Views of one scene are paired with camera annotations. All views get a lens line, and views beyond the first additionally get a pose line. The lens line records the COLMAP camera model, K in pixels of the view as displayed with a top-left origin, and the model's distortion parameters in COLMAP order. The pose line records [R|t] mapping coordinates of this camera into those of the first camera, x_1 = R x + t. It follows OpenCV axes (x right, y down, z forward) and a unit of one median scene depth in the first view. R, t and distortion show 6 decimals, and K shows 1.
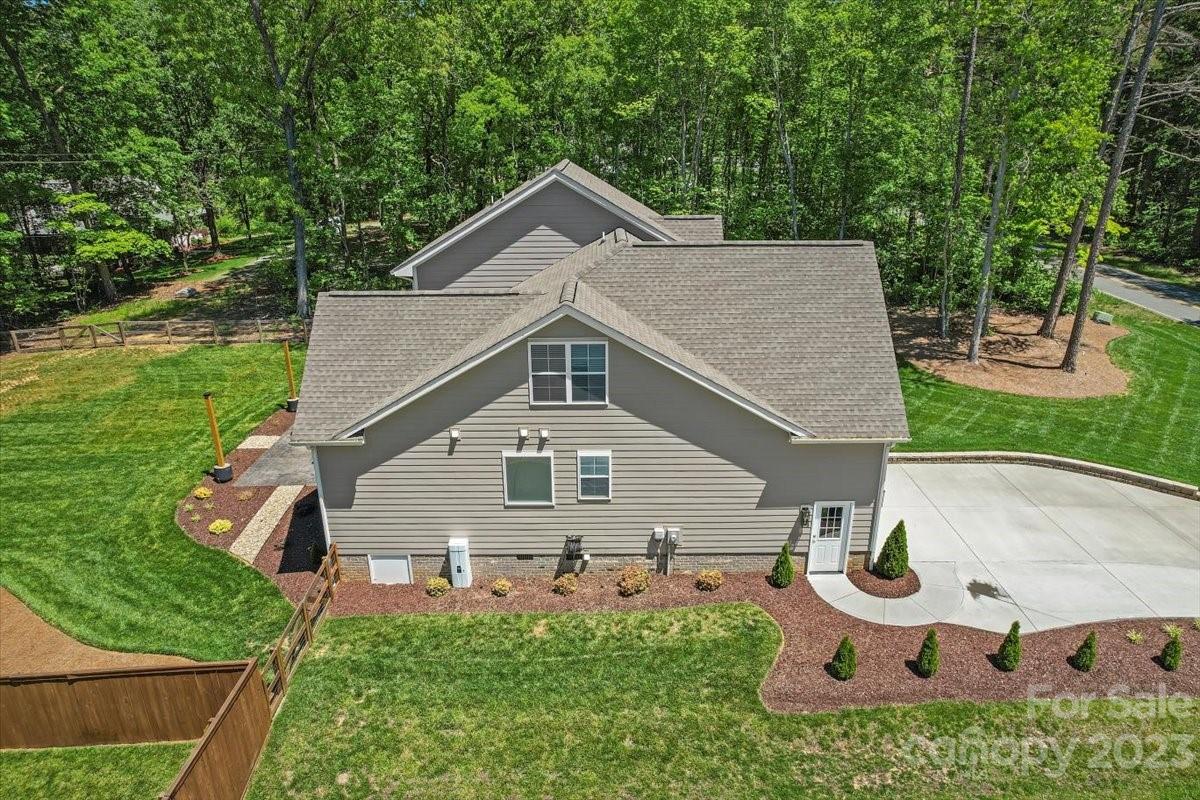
lens RADIAL K [[767.8, 0, 607.8], [0, 767.8, 400.3], [0, 0, 1]] dist [-0.030964, 0.013748]
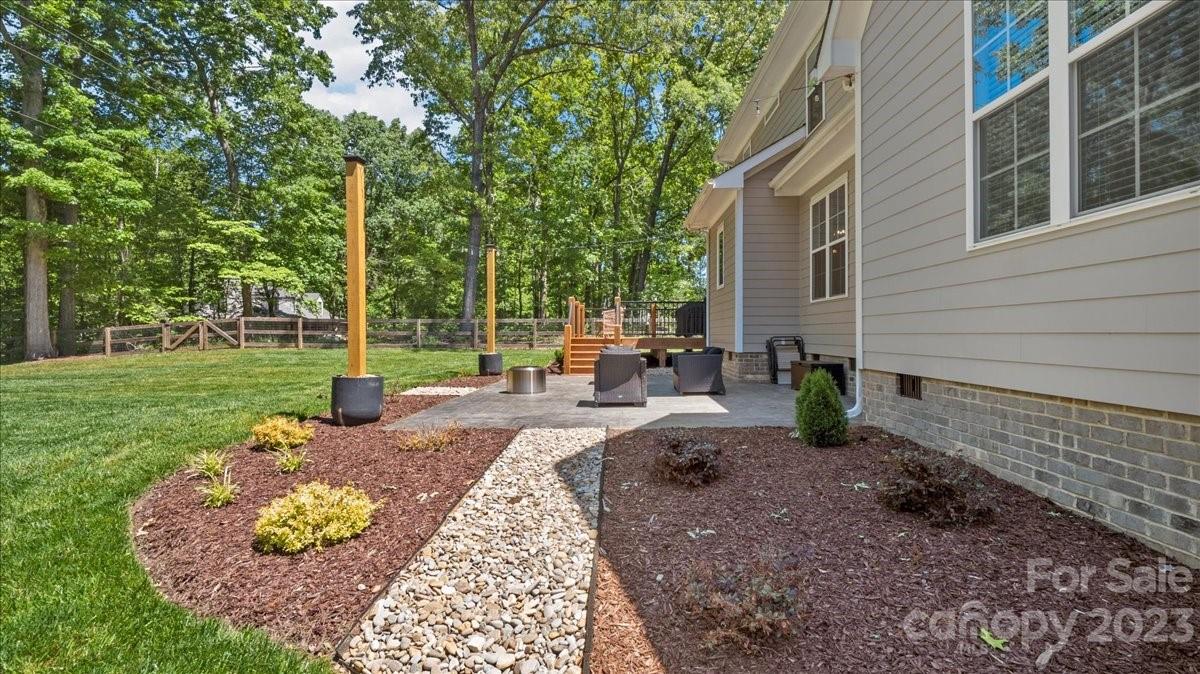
lens RADIAL K [[535.2, 0, 602.2], [0, 535.2, 334.9], [0, 0, 1]] dist [-0.004828, -0.001299]
pose [[0.999069, -0.002204, -0.043096, -0.430792], [-0.013213, 0.935104, -0.354127, 0.170189], [0.041080, 0.354367, 0.934204, 0.860523]]
